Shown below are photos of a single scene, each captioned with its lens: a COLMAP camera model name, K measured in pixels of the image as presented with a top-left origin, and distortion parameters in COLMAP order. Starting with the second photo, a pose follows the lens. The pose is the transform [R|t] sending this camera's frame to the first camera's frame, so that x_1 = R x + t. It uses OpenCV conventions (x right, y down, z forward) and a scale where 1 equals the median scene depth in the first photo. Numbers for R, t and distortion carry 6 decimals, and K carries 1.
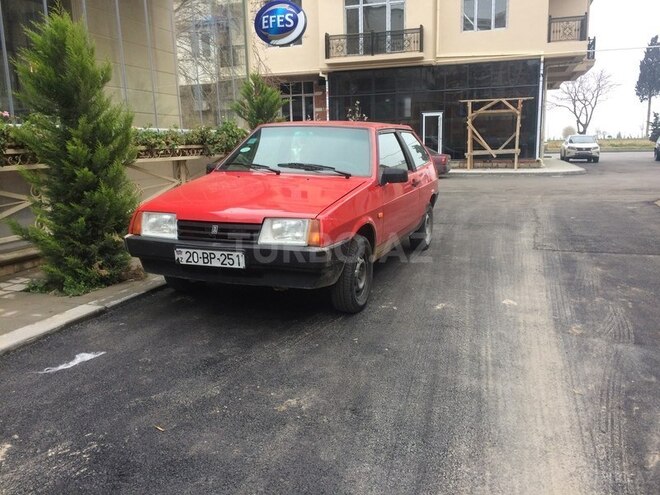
lens RADIAL K [[563.7, 0, 334.7], [0, 563.7, 250.8], [0, 0, 1]] dist [0.075517, -0.055627]
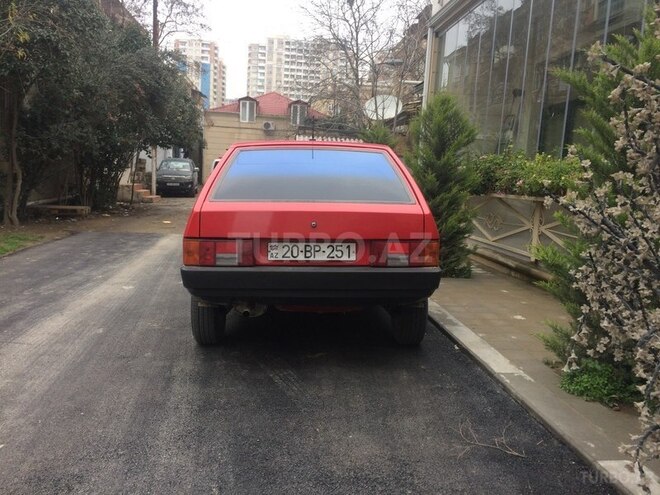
lens RADIAL K [[563.7, 0, 329.8], [0, 563.7, 250.1], [0, 0, 1]] dist [0.075517, -0.055627]
pose [[-0.912012, 0.030909, -0.408997, 0.425331], [-0.103736, 0.947356, 0.302912, -0.447915], [0.396829, 0.318687, -0.860794, 2.341777]]
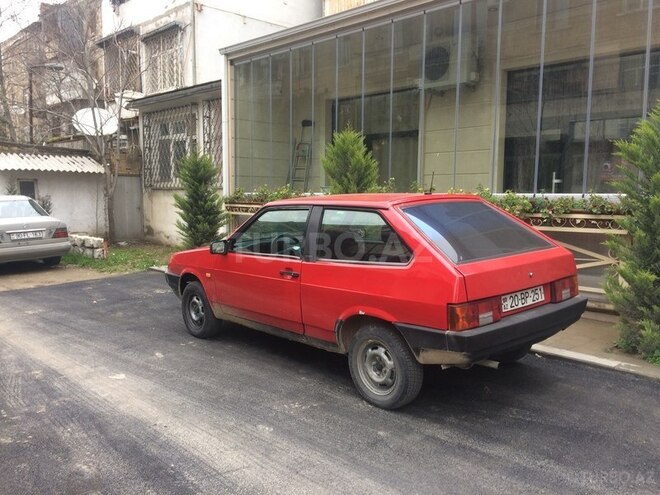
lens RADIAL K [[563.7, 0, 331.1], [0, 563.7, 243.0], [0, 0, 1]] dist [0.075517, -0.055627]
pose [[-0.467163, 0.099866, -0.878513, 1.040286], [-0.158005, 0.968177, 0.194080, -0.417677], [0.869938, 0.229477, -0.436518, 1.775856]]
